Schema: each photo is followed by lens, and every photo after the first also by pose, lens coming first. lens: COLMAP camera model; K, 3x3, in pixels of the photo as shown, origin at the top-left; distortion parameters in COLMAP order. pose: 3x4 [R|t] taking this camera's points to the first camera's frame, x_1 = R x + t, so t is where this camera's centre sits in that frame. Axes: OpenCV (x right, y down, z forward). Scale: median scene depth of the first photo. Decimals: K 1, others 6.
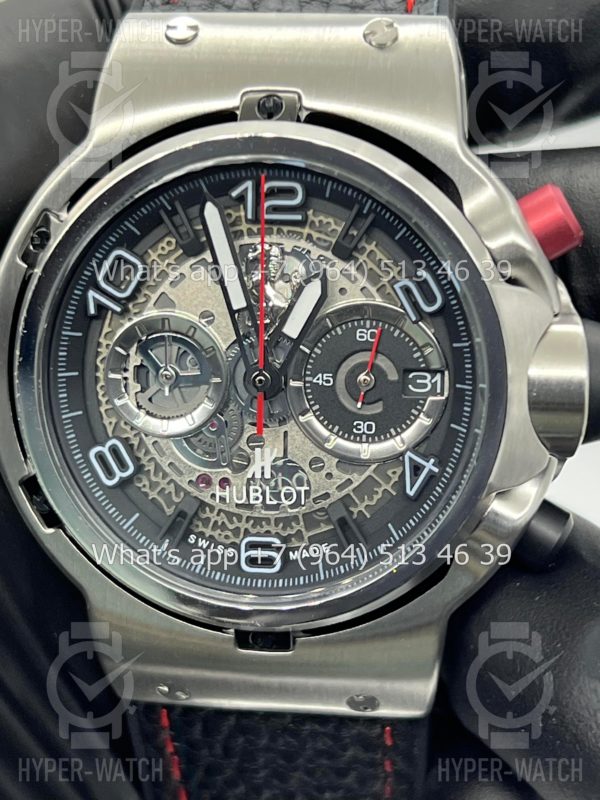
lens RADIAL K [[1859.6, 0, 297.2], [0, 1859.6, 398.9], [0, 0, 1]] dist [0.234623, 0.000000]
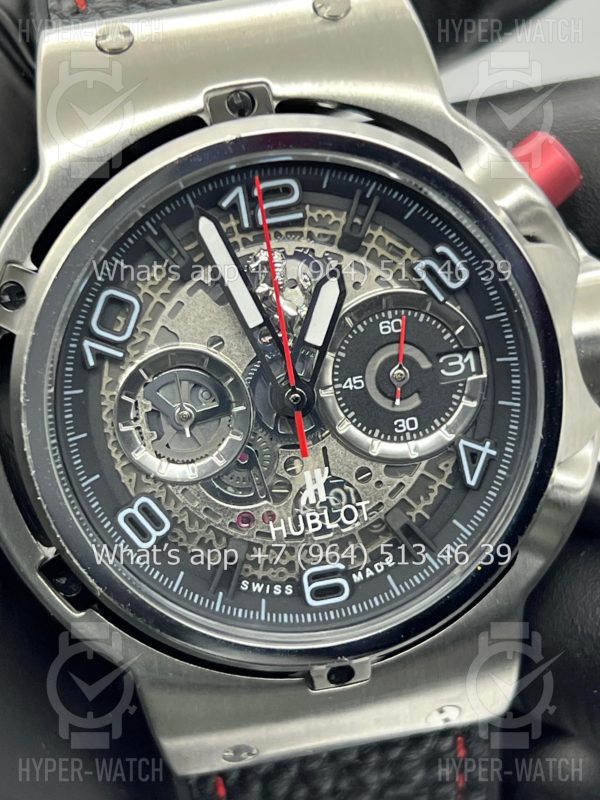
lens RADIAL K [[1859.6, 0, 299.9], [0, 1859.6, 404.0], [0, 0, 1]] dist [0.234623, 0.000000]
pose [[0.952867, -0.209448, 0.219489, -0.215786], [0.209600, 0.977520, 0.022863, -0.027116], [-0.219343, 0.024219, 0.975347, 0.104862]]
